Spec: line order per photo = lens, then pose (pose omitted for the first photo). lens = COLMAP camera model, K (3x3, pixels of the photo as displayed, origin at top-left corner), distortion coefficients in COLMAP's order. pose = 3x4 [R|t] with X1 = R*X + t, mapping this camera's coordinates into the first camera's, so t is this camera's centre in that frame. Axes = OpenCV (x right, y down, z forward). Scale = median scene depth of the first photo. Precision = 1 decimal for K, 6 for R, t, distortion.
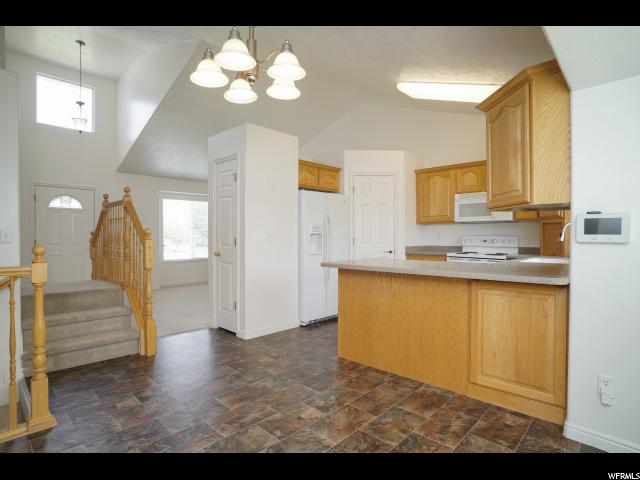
lens RADIAL K [[340.0, 0, 313.5], [0, 340.0, 237.9], [0, 0, 1]] dist [-0.004931, -0.000173]
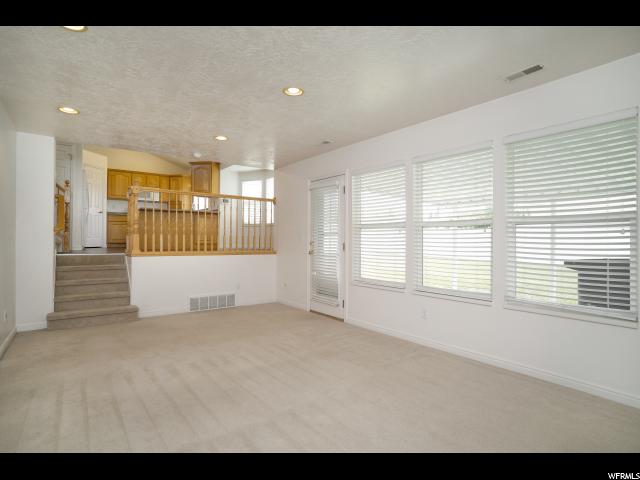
lens RADIAL K [[340.0, 0, 313.5], [0, 340.0, 237.9], [0, 0, 1]] dist [-0.004931, -0.000173]
pose [[0.186402, 0.009117, 0.982431, -2.476610], [0.006256, 0.999926, -0.010466, 0.380905], [-0.982454, 0.008097, 0.186331, -0.784961]]
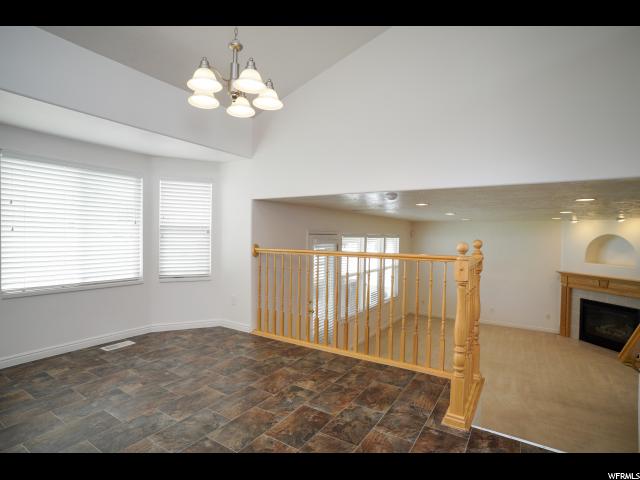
lens RADIAL K [[351.9, 0, 316.7], [0, 351.9, 238.8], [0, 0, 1]] dist [-0.000858, 0.000097]
pose [[-0.980105, -0.016959, -0.197753, 0.166854], [-0.020245, 0.999688, 0.014604, 0.000931], [0.197444, 0.018317, -0.980143, 1.778299]]
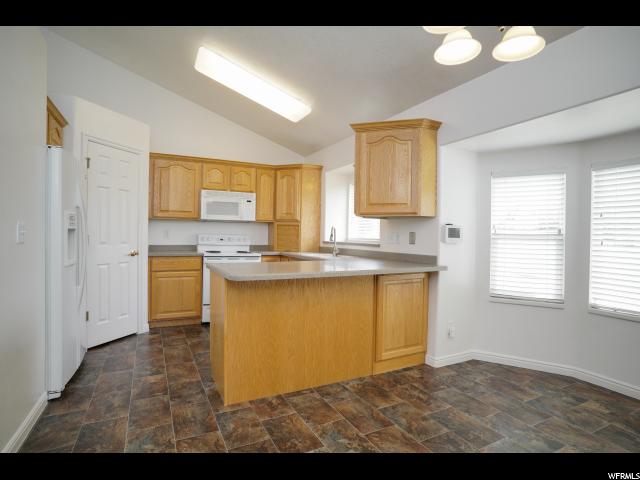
lens RADIAL K [[340.0, 0, 313.5], [0, 340.0, 237.9], [0, 0, 1]] dist [-0.004931, -0.000173]
pose [[0.341837, -0.005934, 0.939741, -0.645653], [-0.008111, 0.999924, 0.009265, -0.013501], [-0.939724, -0.010790, 0.341763, 0.716565]]
